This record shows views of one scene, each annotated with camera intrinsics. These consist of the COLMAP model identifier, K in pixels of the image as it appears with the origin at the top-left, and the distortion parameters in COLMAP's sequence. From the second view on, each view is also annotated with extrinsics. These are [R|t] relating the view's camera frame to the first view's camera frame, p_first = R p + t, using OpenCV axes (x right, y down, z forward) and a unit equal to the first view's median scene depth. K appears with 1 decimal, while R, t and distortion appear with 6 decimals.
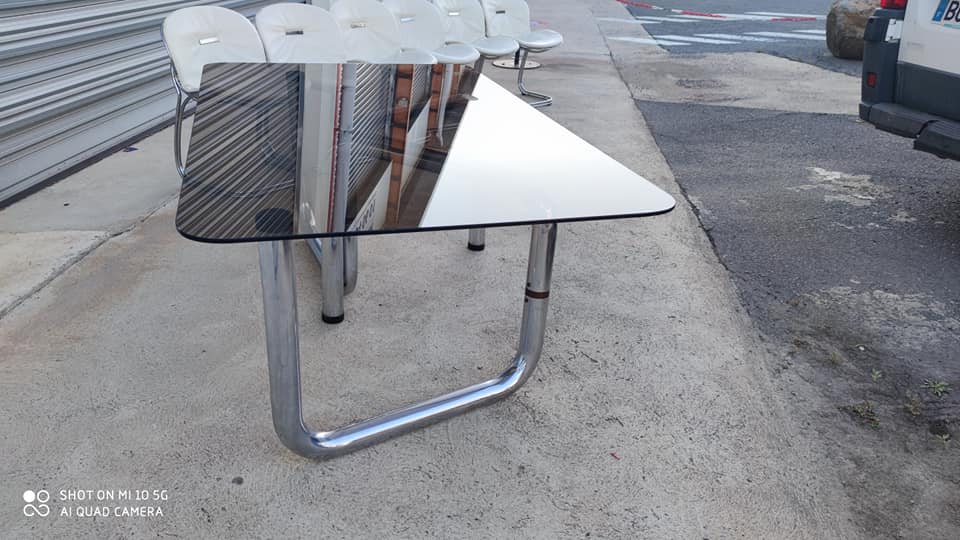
lens RADIAL K [[711.0, 0, 479.1], [0, 711.0, 284.0], [0, 0, 1]] dist [0.055551, -0.050540]
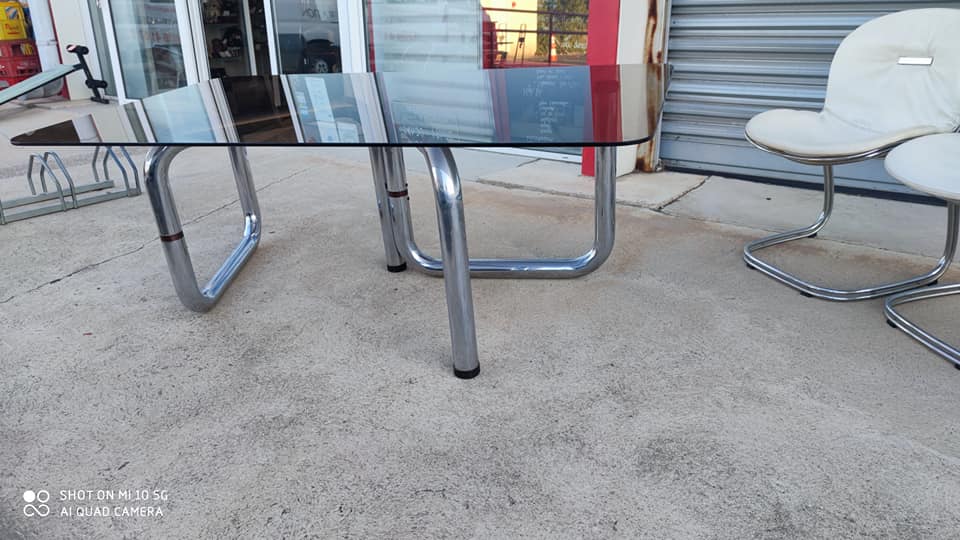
lens RADIAL K [[711.0, 0, 478.2], [0, 711.0, 267.1], [0, 0, 1]] dist [0.055551, -0.050540]
pose [[-0.563686, 0.318786, -0.761993, 0.597966], [-0.325826, 0.761898, 0.559776, -0.647215], [0.759010, 0.563815, -0.325602, 1.520560]]
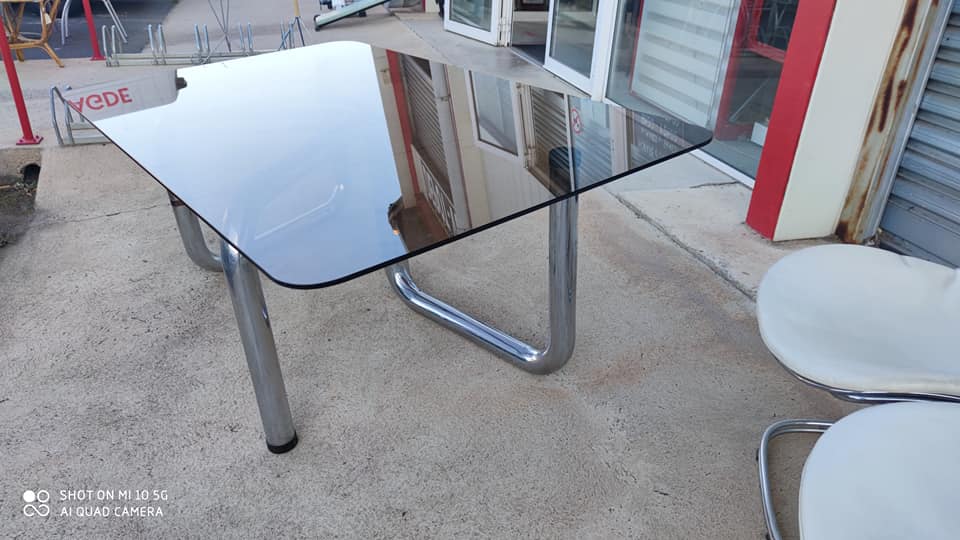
lens RADIAL K [[711.0, 0, 473.0], [0, 711.0, 270.4], [0, 0, 1]] dist [0.055551, -0.050540]
pose [[-0.938331, 0.157350, -0.307857, 0.010439], [-0.153473, 0.608329, 0.778705, -0.810550], [0.309808, 0.777931, -0.546665, 1.641640]]
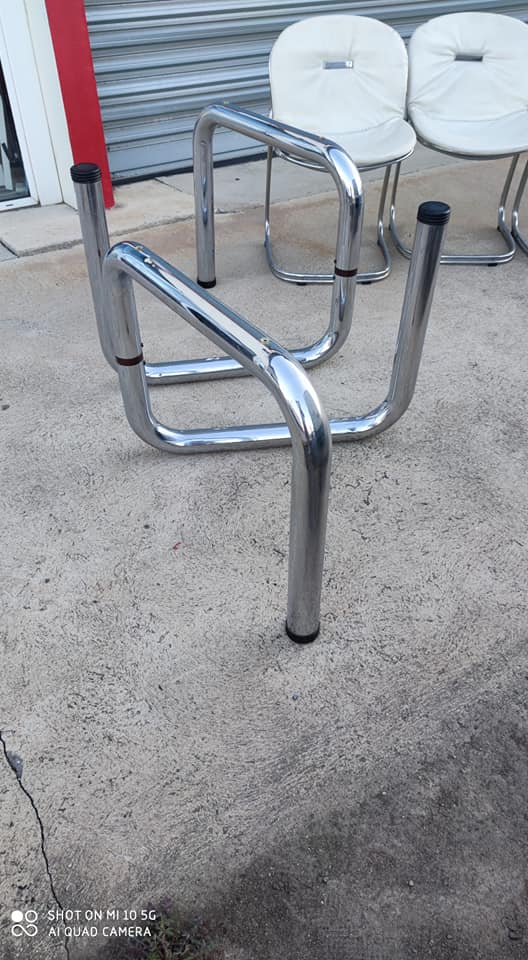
lens RADIAL K [[718.9, 0, 248.4], [0, 718.9, 457.0], [0, 0, 1]] dist [0.035546, 0.002566]
pose [[0.588744, 0.479891, -0.650450, 0.585993], [-0.339295, 0.877088, 0.339994, -0.170271], [0.733662, 0.020524, 0.679205, 0.327374]]
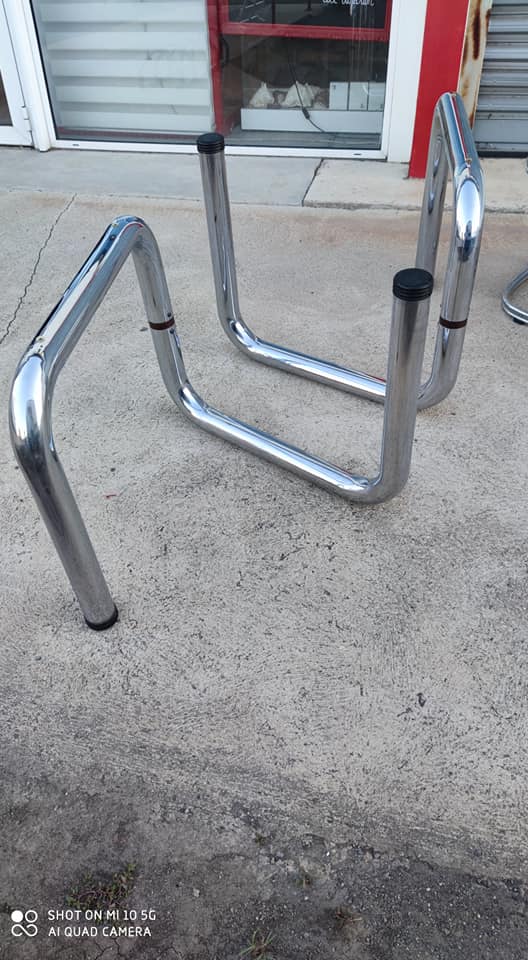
lens RADIAL K [[718.9, 0, 256.1], [0, 718.9, 463.7], [0, 0, 1]] dist [0.035546, 0.002566]
pose [[-0.161737, 0.651189, -0.741481, 0.658317], [-0.389148, 0.648399, 0.654326, -0.439964], [0.906866, 0.394374, 0.148539, 0.805944]]
